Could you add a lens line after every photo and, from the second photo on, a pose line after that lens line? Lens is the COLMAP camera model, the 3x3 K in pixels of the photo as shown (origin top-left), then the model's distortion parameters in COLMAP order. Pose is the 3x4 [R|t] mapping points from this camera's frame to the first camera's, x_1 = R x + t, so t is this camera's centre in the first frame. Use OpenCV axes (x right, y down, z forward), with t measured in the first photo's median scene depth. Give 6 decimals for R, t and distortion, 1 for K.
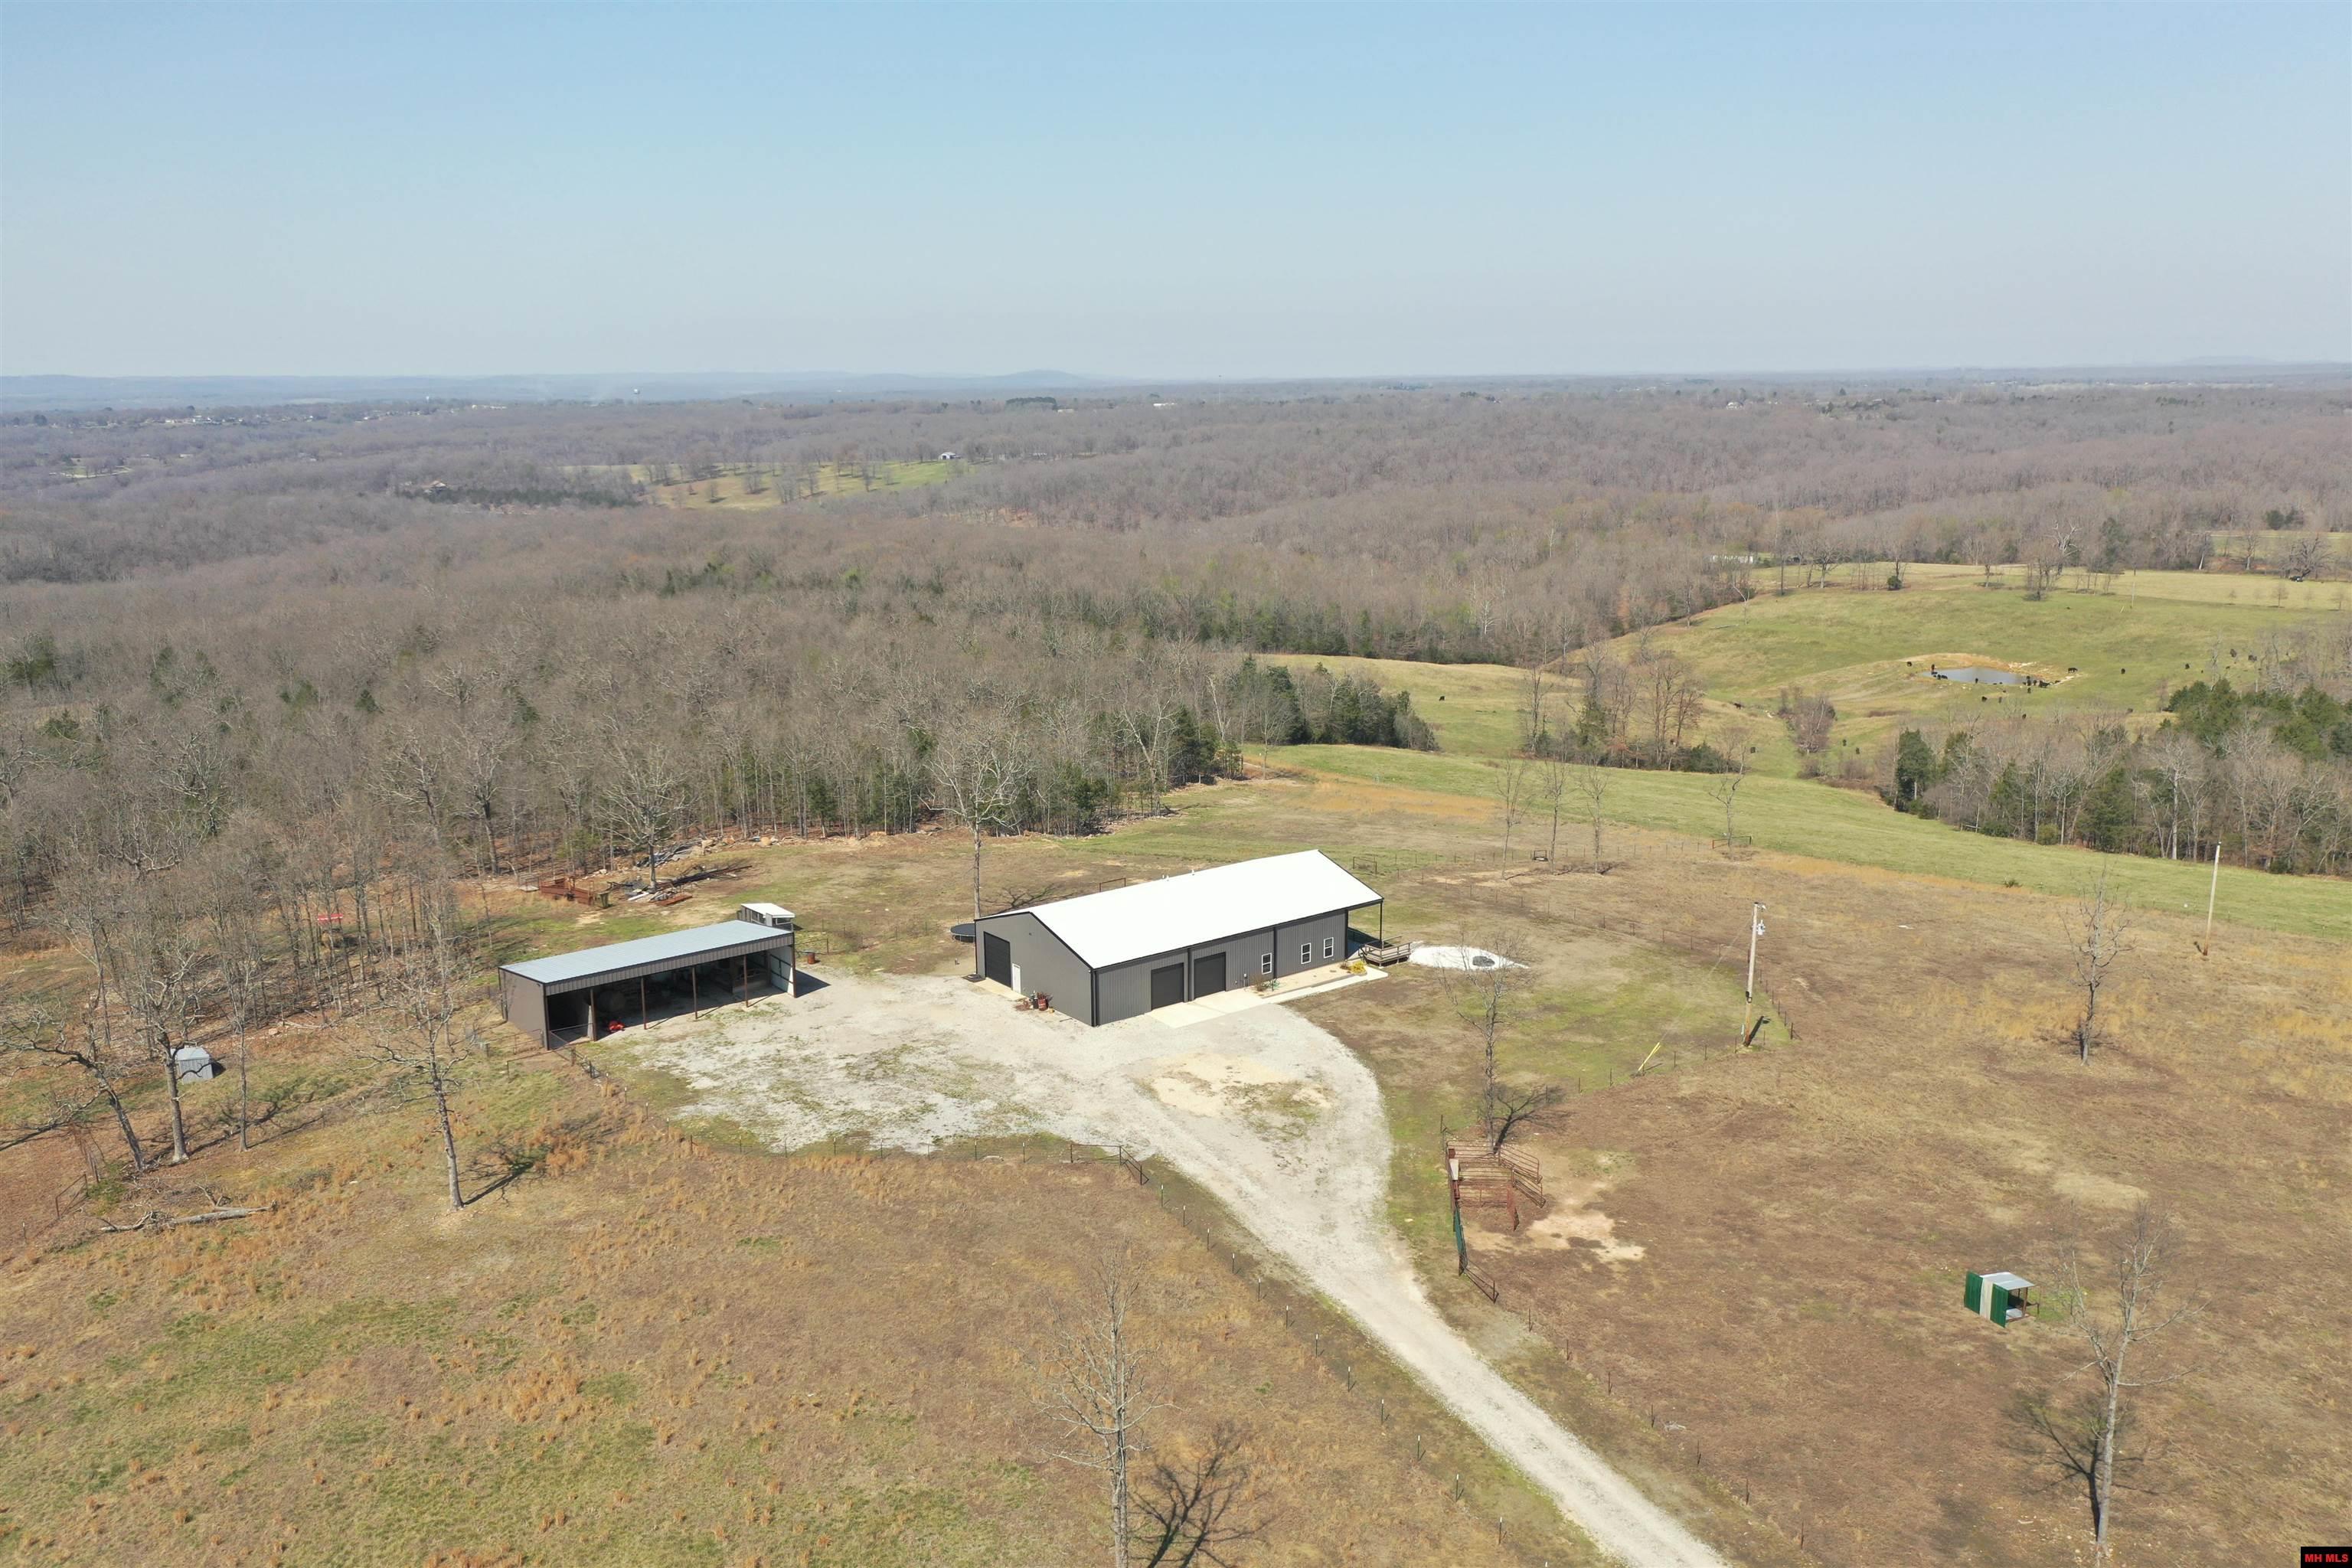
lens RADIAL K [[1854.6, 0, 1176.5], [0, 1854.6, 779.5], [0, 0, 1]] dist [0.006020, -0.006977]
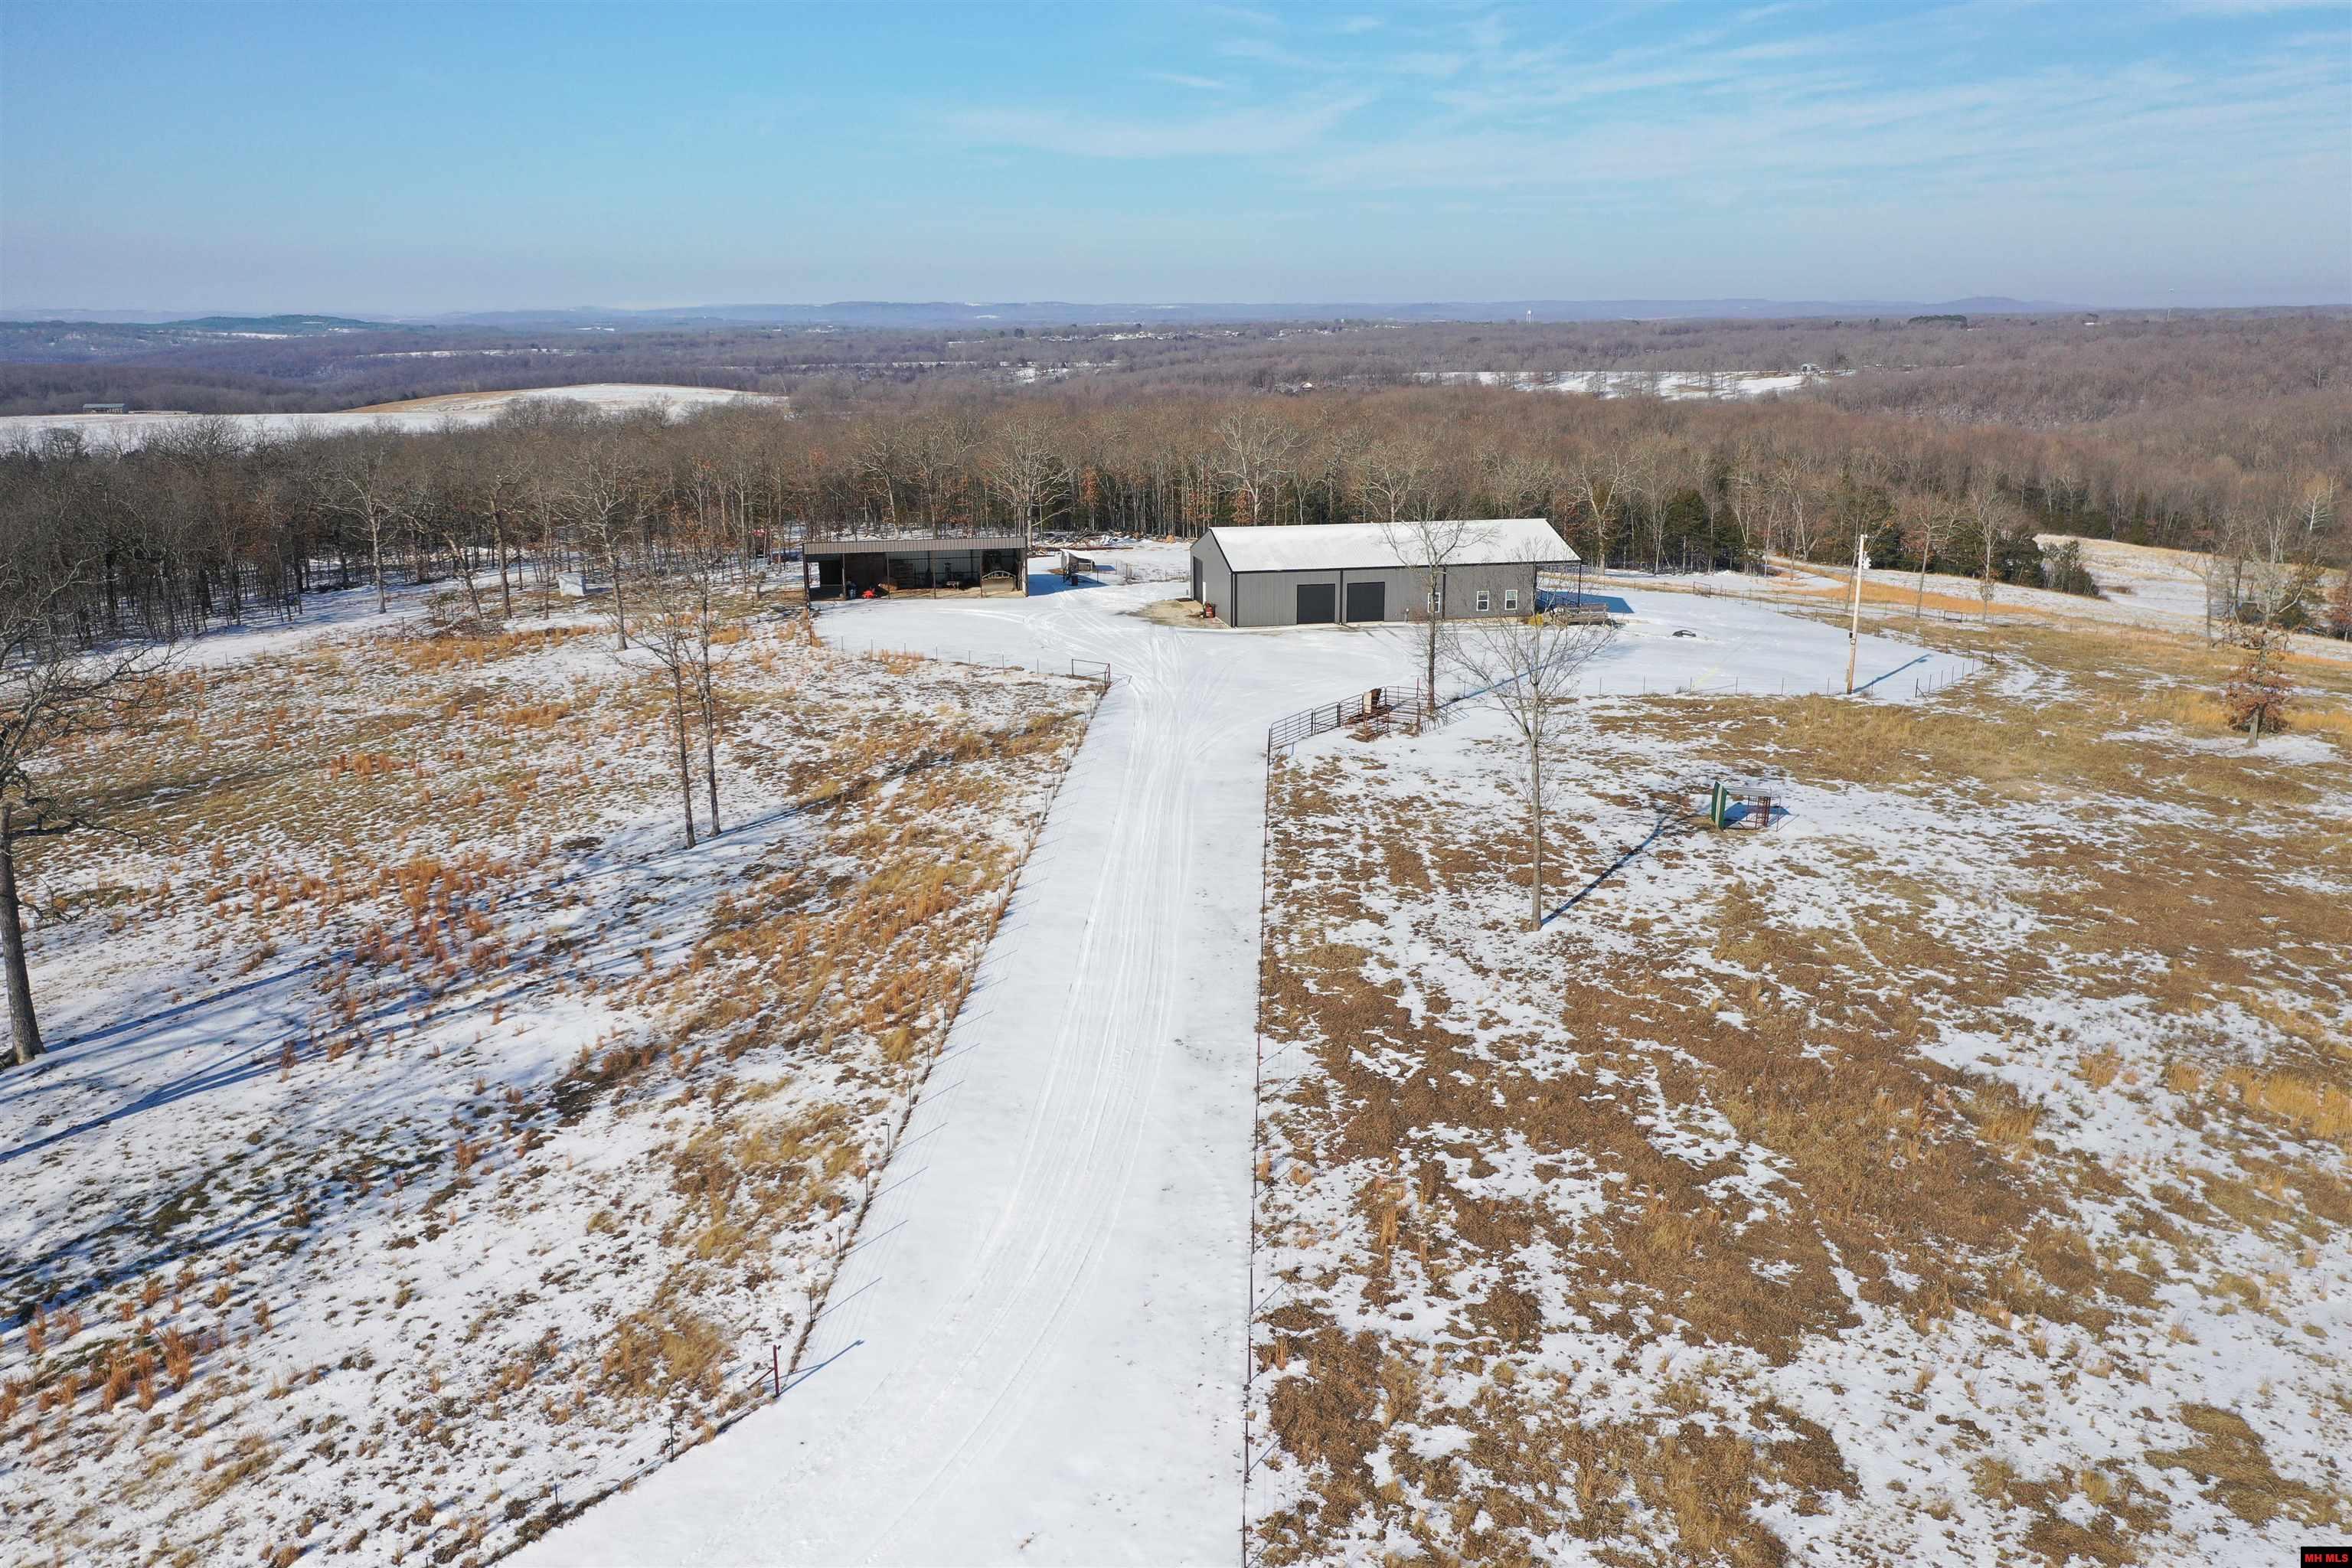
lens RADIAL K [[1854.6, 0, 1164.9], [0, 1854.6, 786.8], [0, 0, 1]] dist [0.006020, -0.006977]
pose [[0.887037, 0.114718, -0.447220, 0.230134], [-0.097546, 0.993340, 0.061327, 0.090051], [0.451277, -0.010775, 0.892319, 0.007716]]
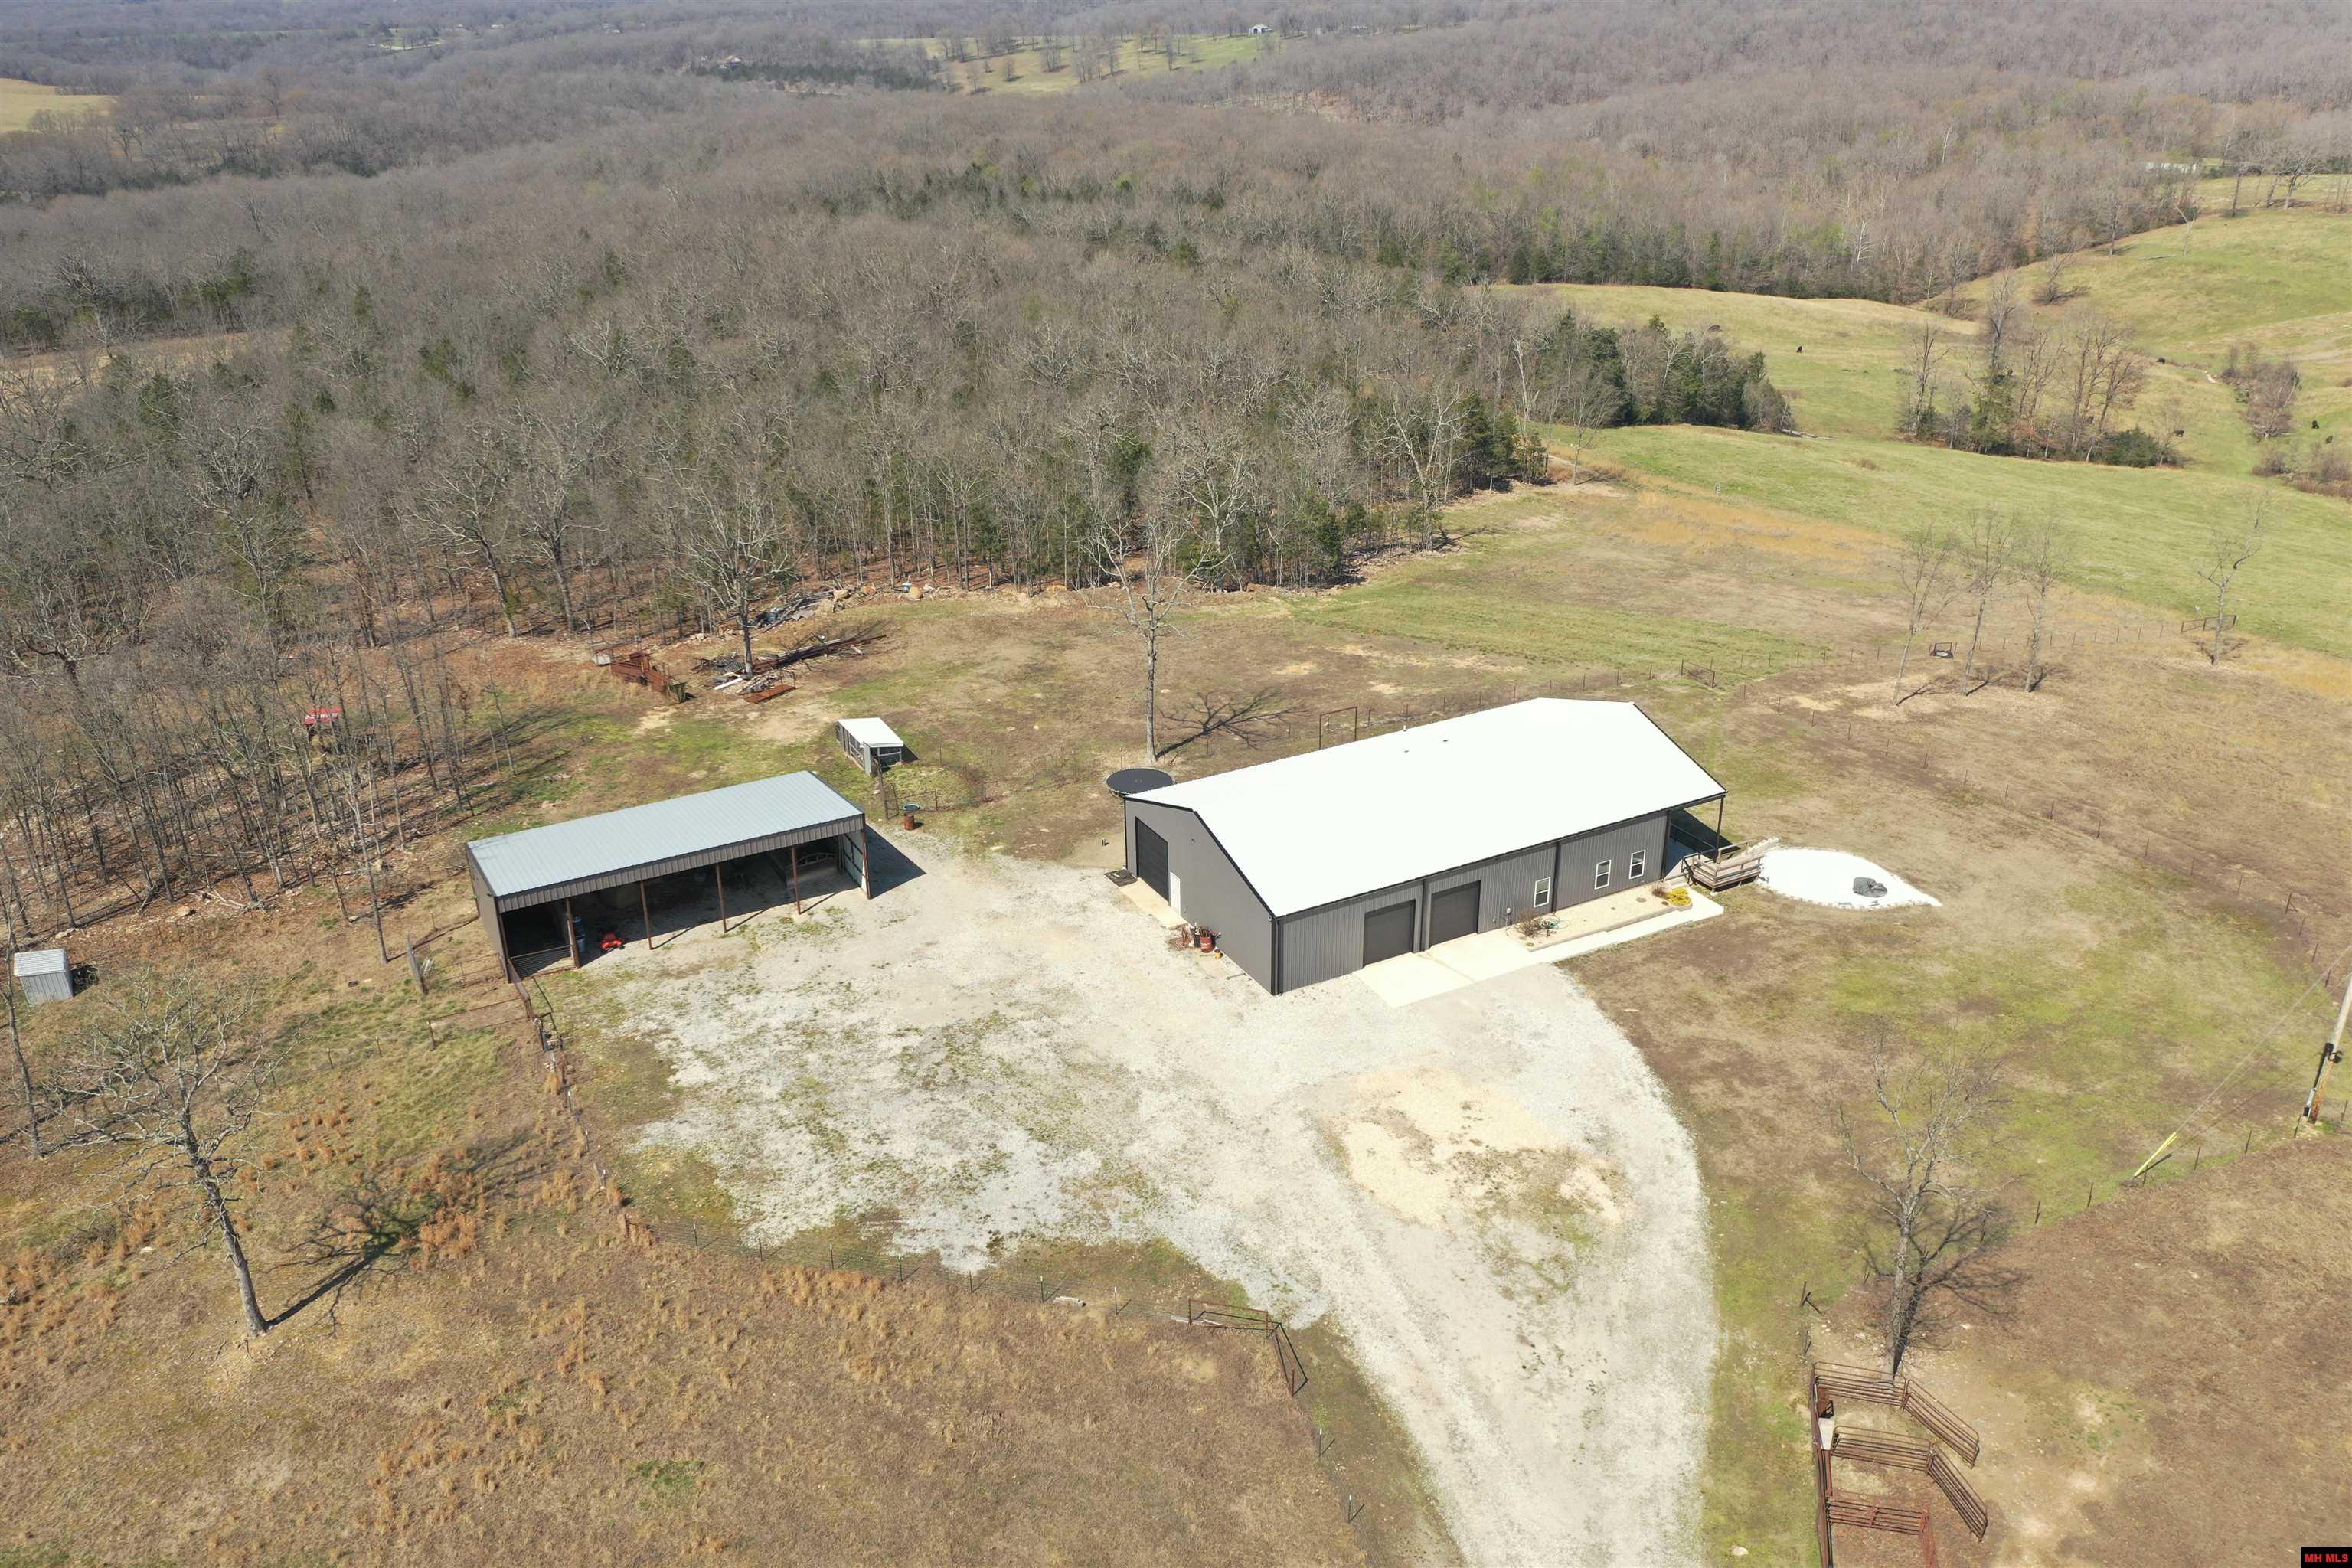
lens RADIAL K [[1854.6, 0, 1181.3], [0, 1854.6, 772.4], [0, 0, 1]] dist [0.006020, -0.006977]
pose [[0.986397, 0.063123, -0.151781, 0.010979], [-0.030039, 0.977004, 0.211095, -0.049140], [0.161615, -0.203664, 0.965609, 0.195542]]
